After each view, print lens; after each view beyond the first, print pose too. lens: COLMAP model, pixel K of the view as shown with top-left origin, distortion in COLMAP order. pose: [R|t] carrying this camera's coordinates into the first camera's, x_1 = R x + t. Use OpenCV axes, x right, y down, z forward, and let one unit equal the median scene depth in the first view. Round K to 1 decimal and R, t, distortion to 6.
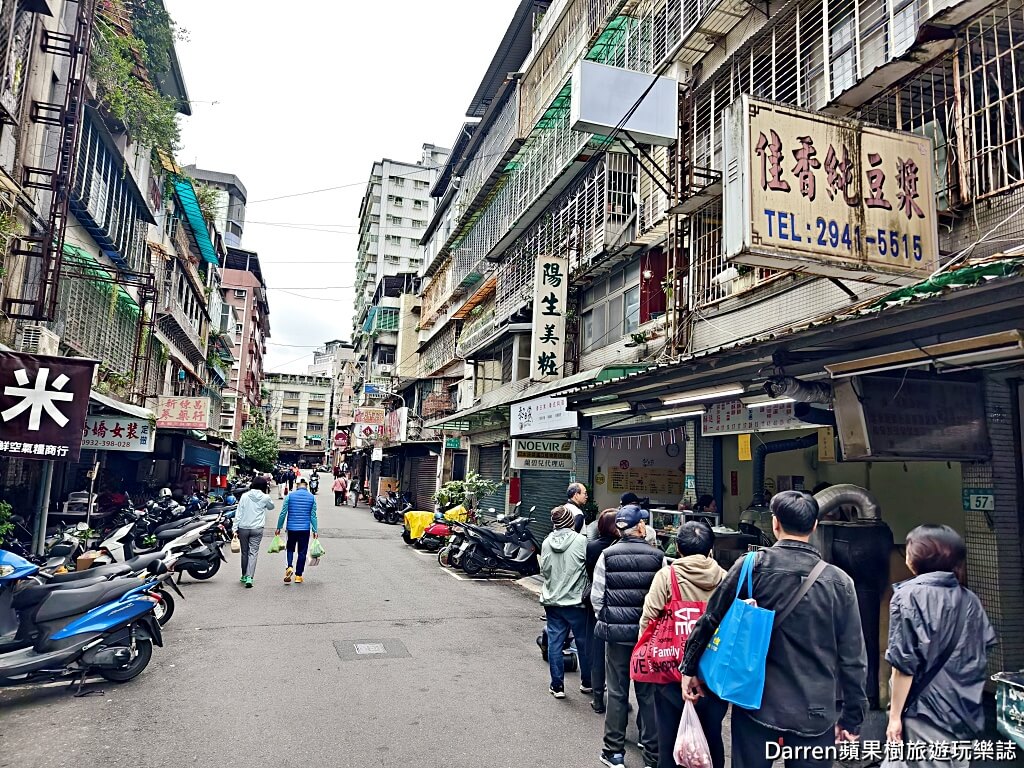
lens RADIAL K [[696.6, 0, 494.4], [0, 696.6, 369.0], [0, 0, 1]] dist [0.020192, -0.038973]
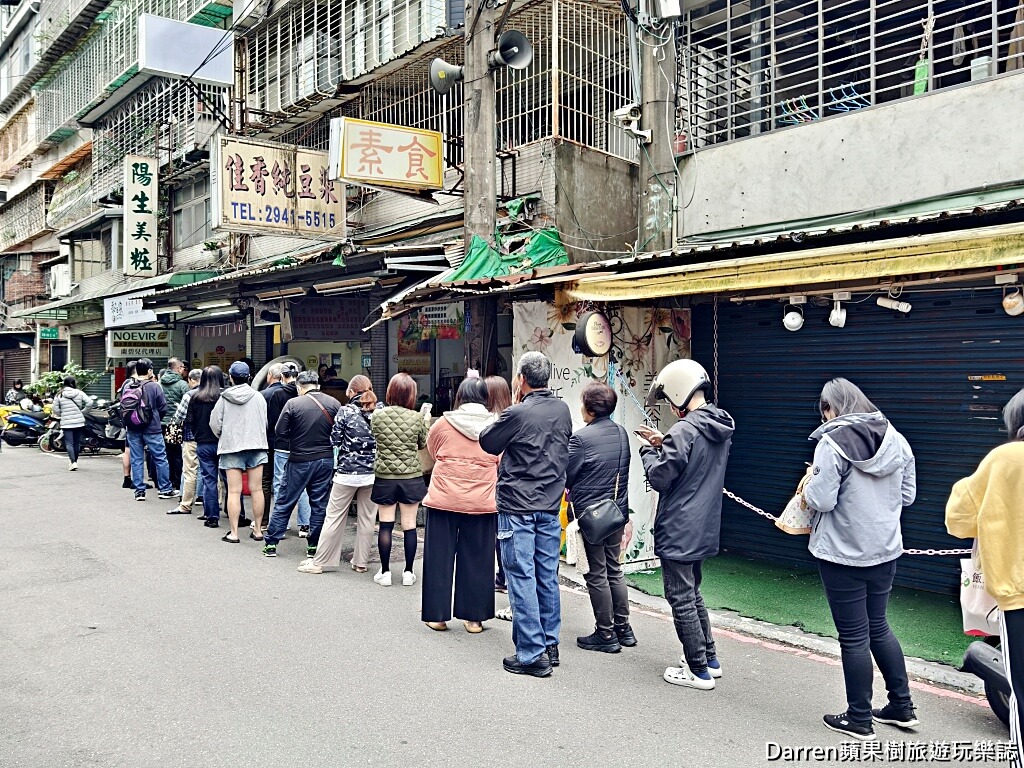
lens RADIAL K [[894.0, 0, 508.4], [0, 894.0, 389.5], [0, 0, 1]] dist [-0.017434, -0.008126]
pose [[0.915490, -0.050175, 0.399200, 0.043257], [-0.021703, 0.984591, 0.173523, -0.069419], [-0.401755, -0.167522, 0.900294, -0.565781]]
